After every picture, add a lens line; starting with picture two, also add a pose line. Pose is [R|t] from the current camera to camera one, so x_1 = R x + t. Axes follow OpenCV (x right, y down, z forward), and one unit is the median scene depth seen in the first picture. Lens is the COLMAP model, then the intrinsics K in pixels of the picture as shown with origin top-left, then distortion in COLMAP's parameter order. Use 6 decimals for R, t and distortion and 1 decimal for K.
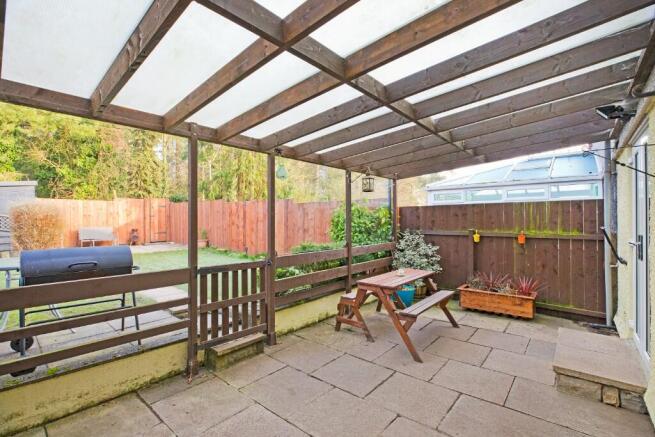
lens RADIAL K [[292.2, 0, 283.5], [0, 292.2, 215.2], [0, 0, 1]] dist [0.000123, 0.014183]
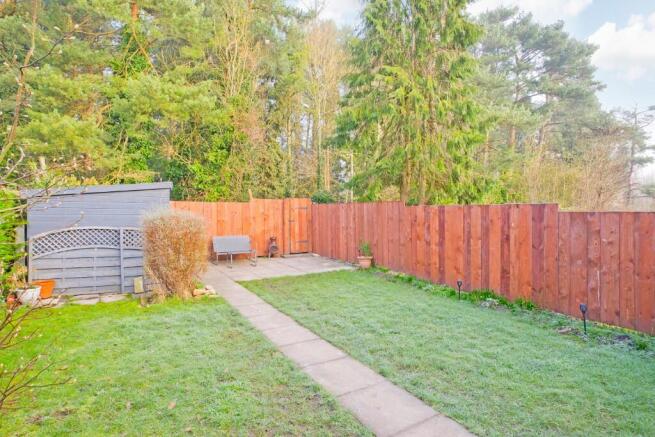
lens RADIAL K [[319.1, 0, 327.1], [0, 319.1, 210.6], [0, 0, 1]] dist [-0.003203, -0.000291]
pose [[0.974667, 0.000181, -0.223662, -0.170317], [0.000945, 0.999987, 0.004928, -0.030182], [0.223660, -0.005014, 0.974654, 0.185809]]
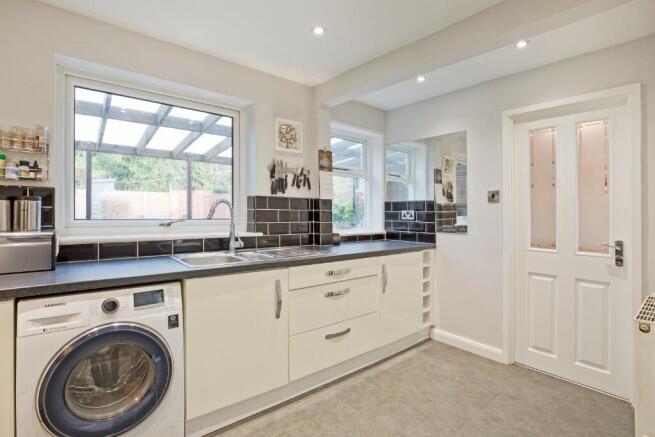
lens RADIAL K [[292.2, 0, 283.5], [0, 292.2, 215.2], [0, 0, 1]] dist [0.000123, 0.014183]
pose [[0.983764, 0.015814, -0.178771, 0.119395], [-0.010210, 0.999429, 0.032220, 0.002581], [0.179178, -0.029872, 0.983363, -0.138306]]
